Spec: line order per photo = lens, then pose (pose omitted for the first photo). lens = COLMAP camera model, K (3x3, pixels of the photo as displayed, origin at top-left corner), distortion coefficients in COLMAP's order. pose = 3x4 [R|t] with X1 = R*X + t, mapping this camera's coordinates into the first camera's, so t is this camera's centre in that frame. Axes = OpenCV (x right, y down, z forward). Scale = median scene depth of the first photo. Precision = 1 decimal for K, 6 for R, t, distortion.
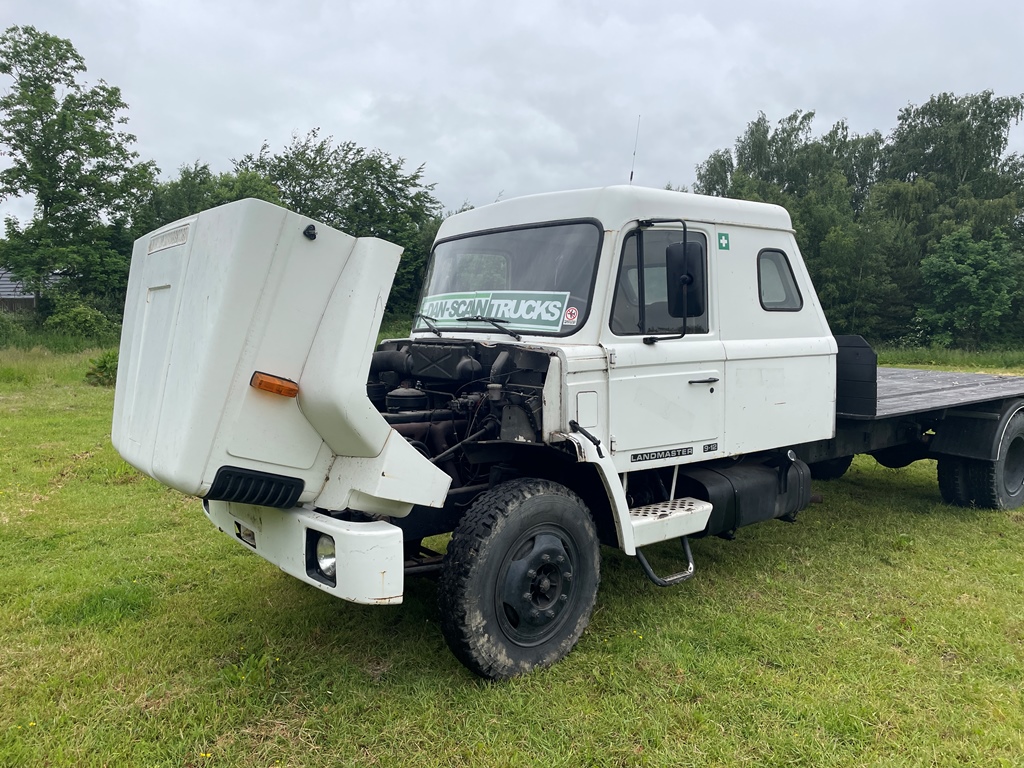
lens RADIAL K [[782.1, 0, 510.7], [0, 782.1, 399.8], [0, 0, 1]] dist [0.088981, -0.114722]
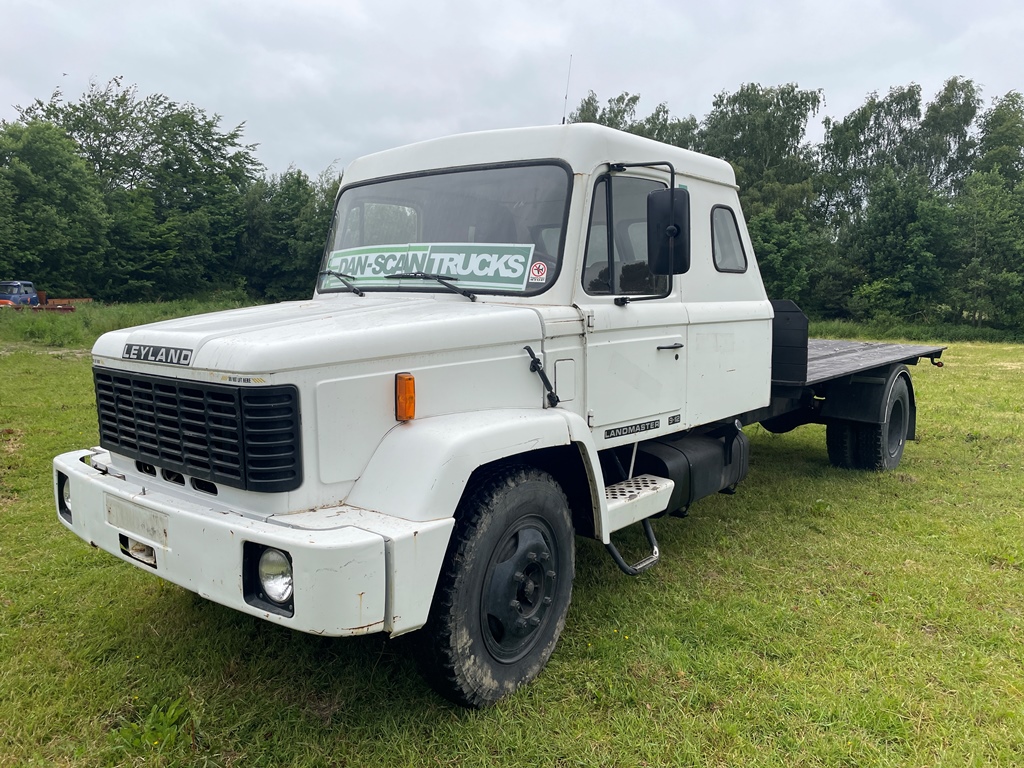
lens RADIAL K [[781.6, 0, 512.0], [0, 781.6, 384.0], [0, 0, 1]] dist [0.086357, -0.112728]
pose [[0.975588, -0.018707, 0.218809, -0.114415], [0.015592, 0.999751, 0.015956, 0.001554], [-0.219053, -0.012155, 0.975637, 0.133073]]
